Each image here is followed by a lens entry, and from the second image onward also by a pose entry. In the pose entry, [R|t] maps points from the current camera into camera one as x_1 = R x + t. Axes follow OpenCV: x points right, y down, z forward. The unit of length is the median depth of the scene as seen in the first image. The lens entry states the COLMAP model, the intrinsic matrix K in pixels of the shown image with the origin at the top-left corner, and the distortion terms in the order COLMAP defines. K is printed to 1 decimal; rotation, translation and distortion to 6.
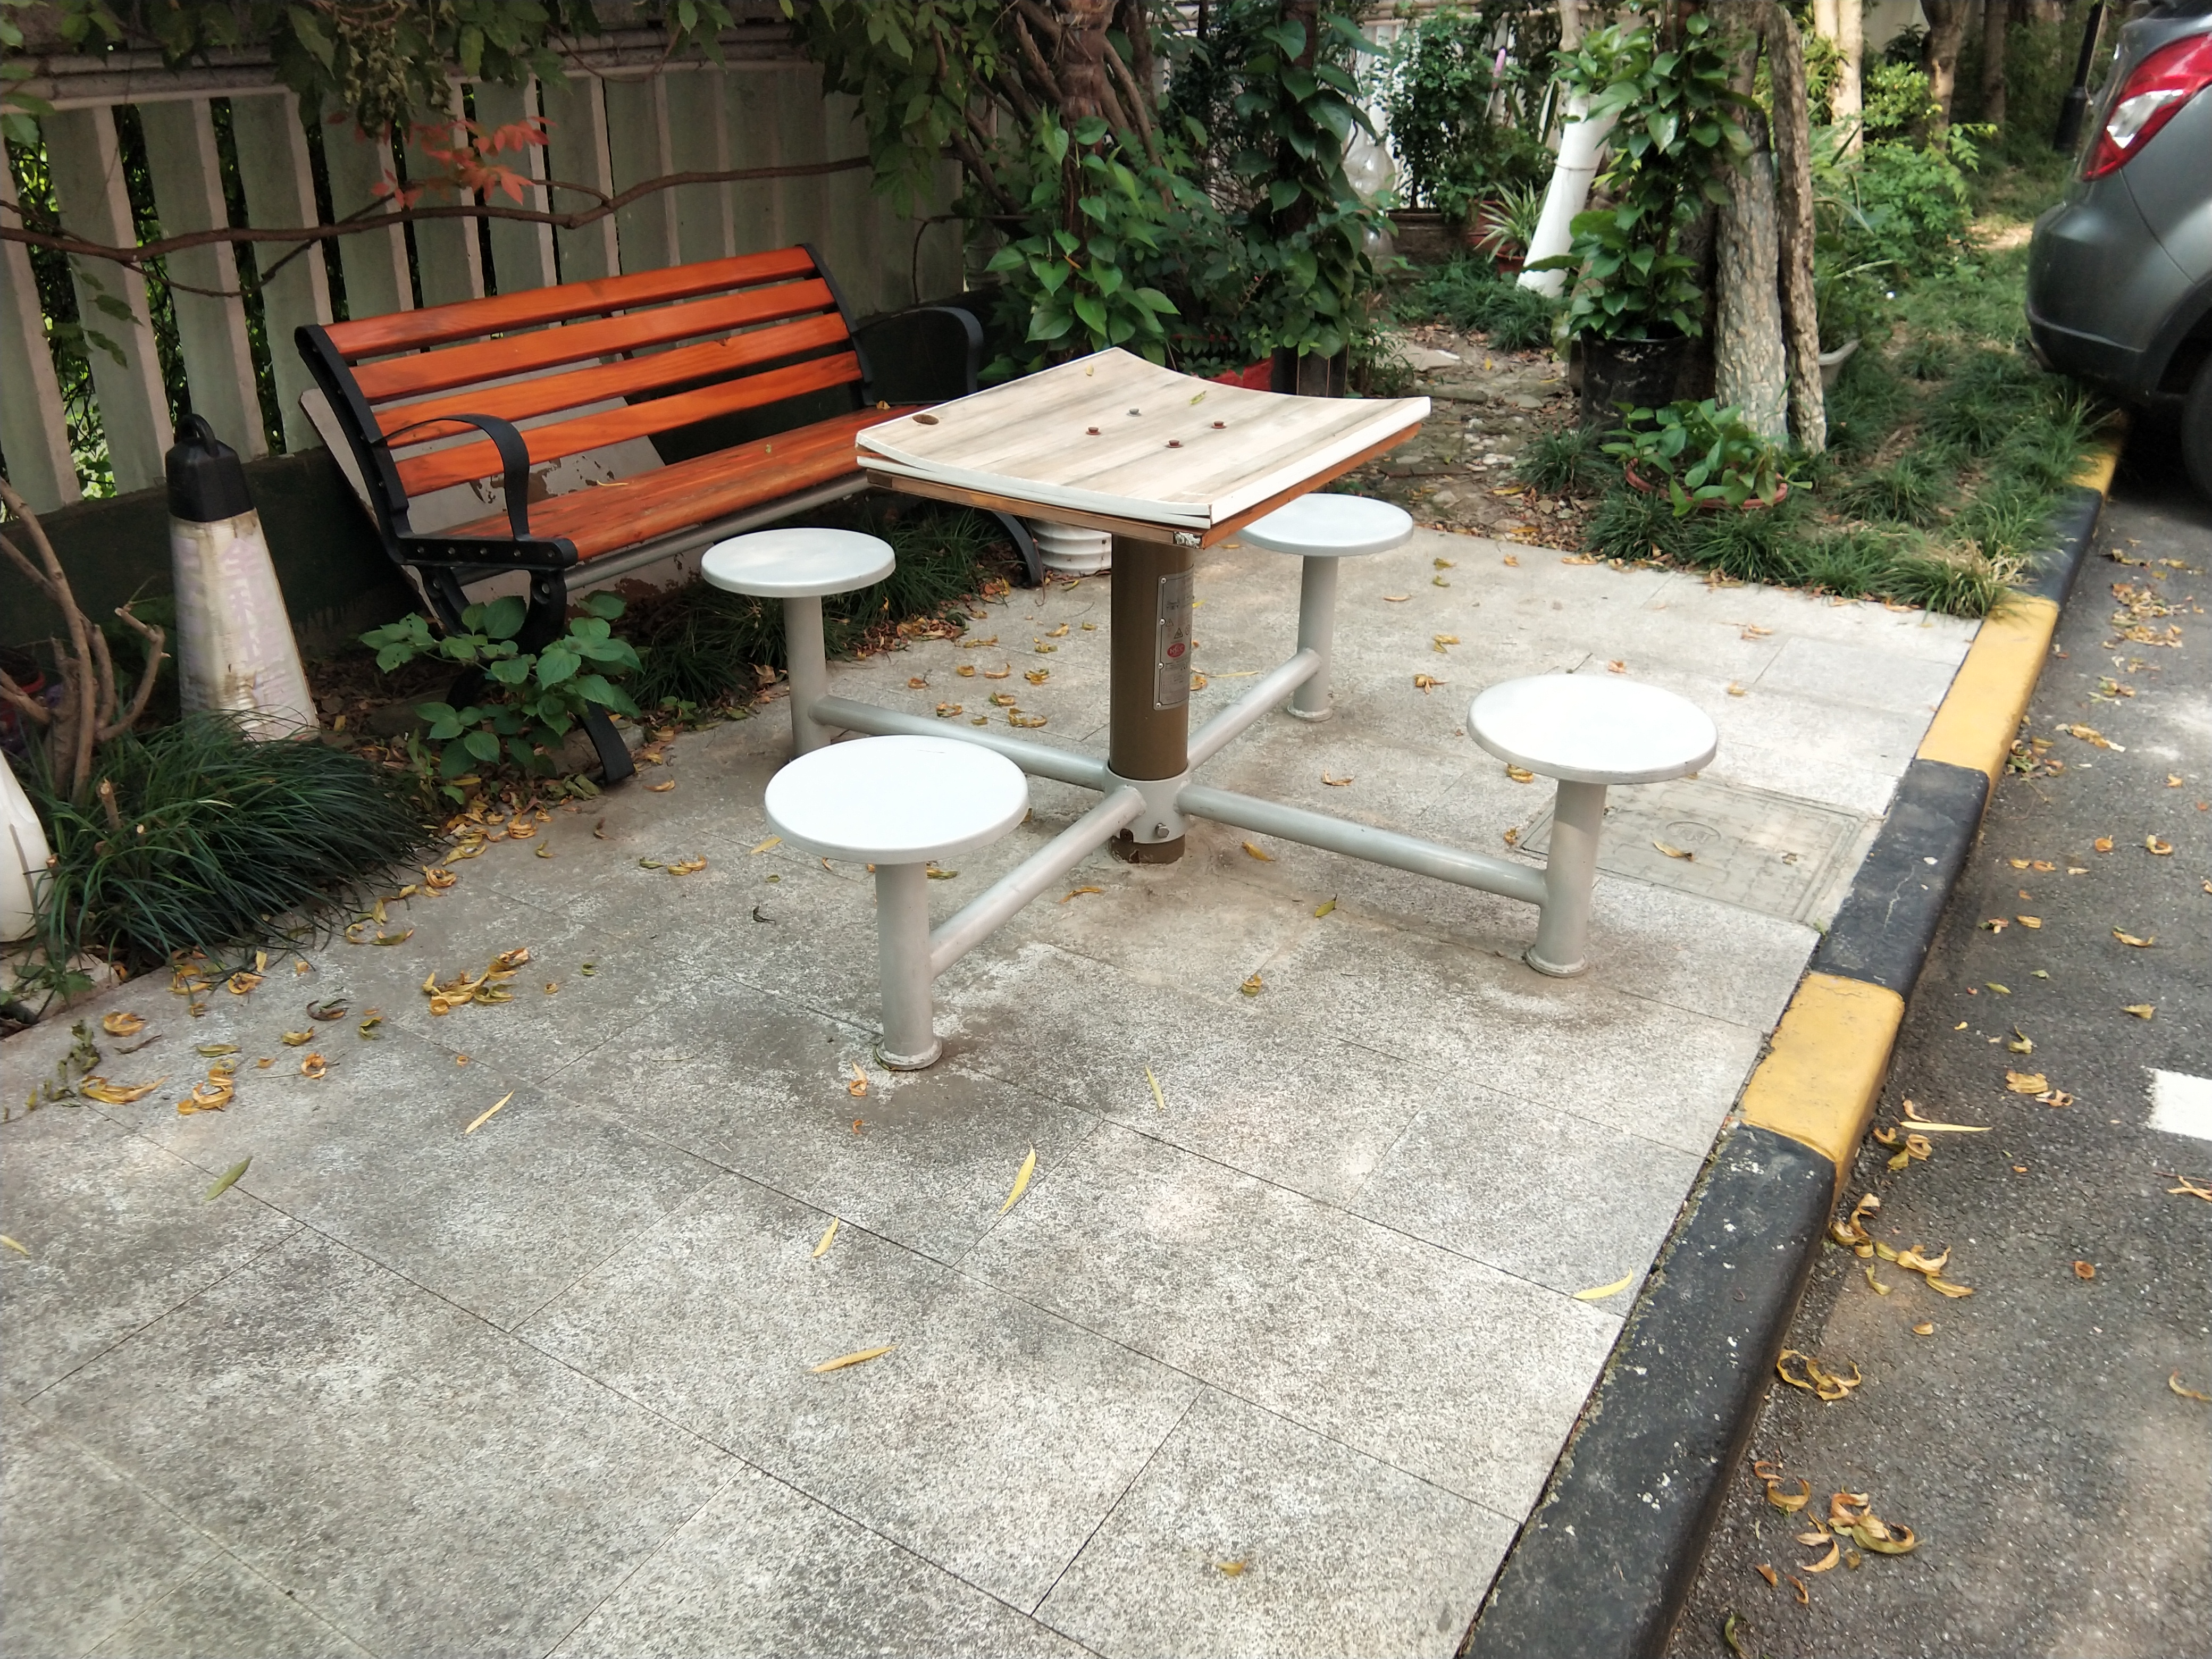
lens RADIAL K [[1764.1, 0, 1089.1], [0, 1764.1, 817.0], [0, 0, 1]] dist [0.100110, -0.150676]
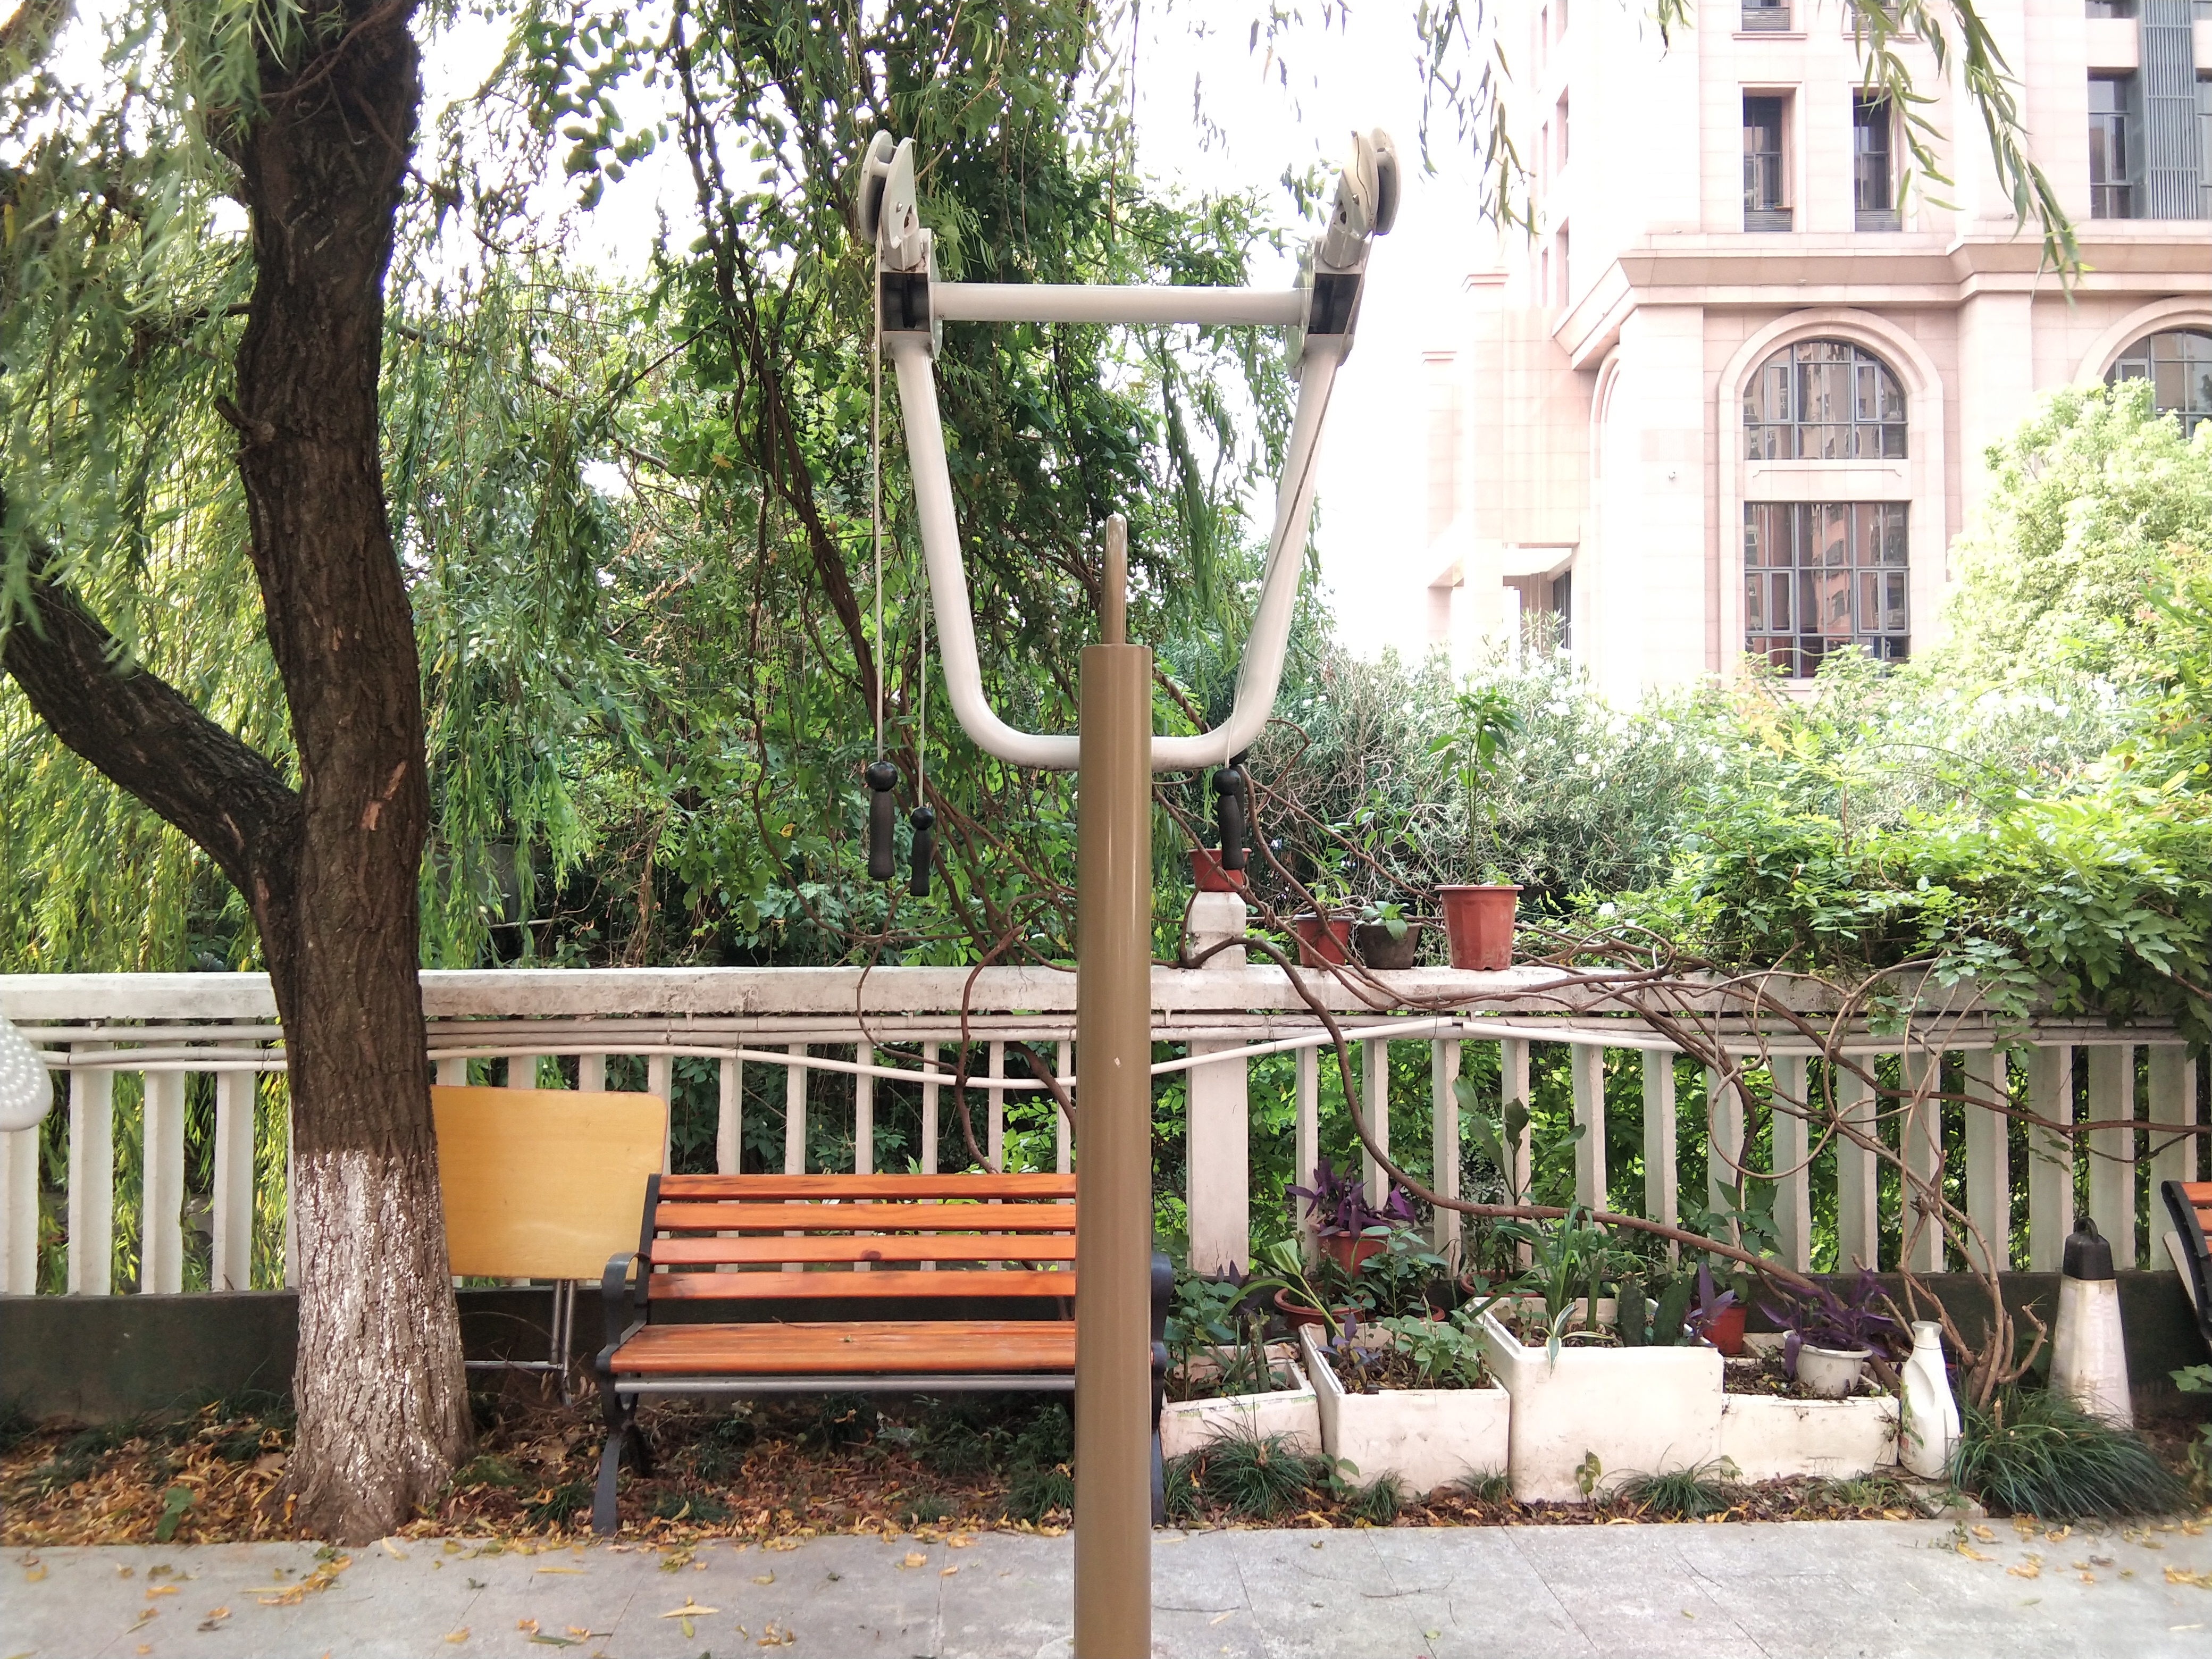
lens RADIAL K [[1760.1, 0, 1141.7], [0, 1760.1, 838.3], [0, 0, 1]] dist [0.102805, -0.116711]
pose [[0.585991, -0.040109, -0.809324, 0.388136], [-0.344268, 0.891828, -0.293465, 0.277685], [0.733549, 0.450593, 0.508795, -0.724663]]
